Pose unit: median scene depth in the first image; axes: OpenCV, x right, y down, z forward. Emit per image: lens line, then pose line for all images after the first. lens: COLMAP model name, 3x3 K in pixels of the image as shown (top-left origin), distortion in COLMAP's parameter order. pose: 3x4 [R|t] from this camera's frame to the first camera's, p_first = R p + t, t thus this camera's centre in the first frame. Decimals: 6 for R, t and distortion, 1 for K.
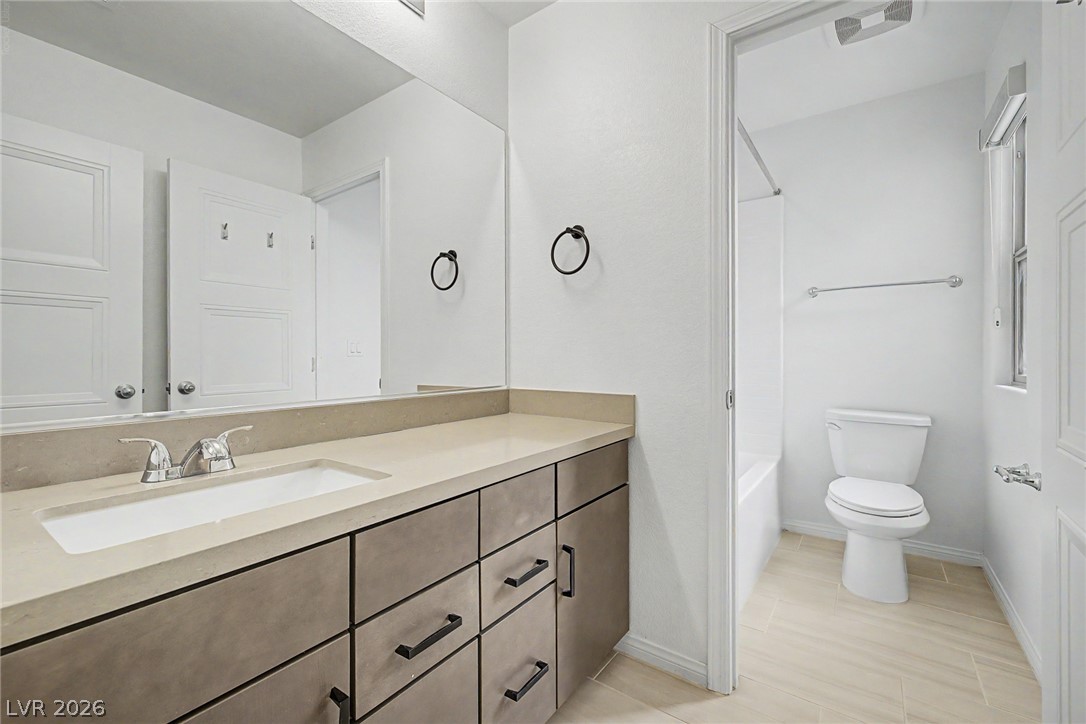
lens RADIAL K [[459.9, 0, 540.7], [0, 459.9, 362.3], [0, 0, 1]] dist [0.004588, 0.000348]
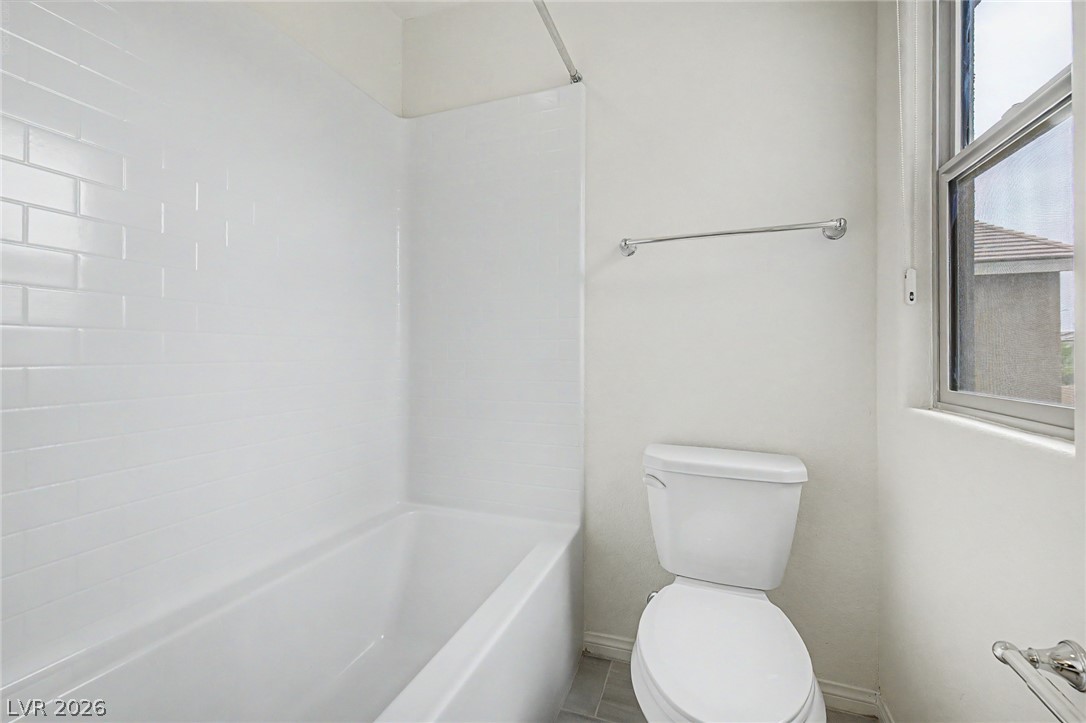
lens RADIAL K [[459.9, 0, 540.7], [0, 459.9, 361.8], [0, 0, 1]] dist [0.004588, 0.000348]
pose [[0.961627, -0.001939, 0.274352, 0.382657], [0.000946, 0.999993, 0.003755, -0.008300], [-0.274357, -0.003351, 0.961622, 0.550076]]
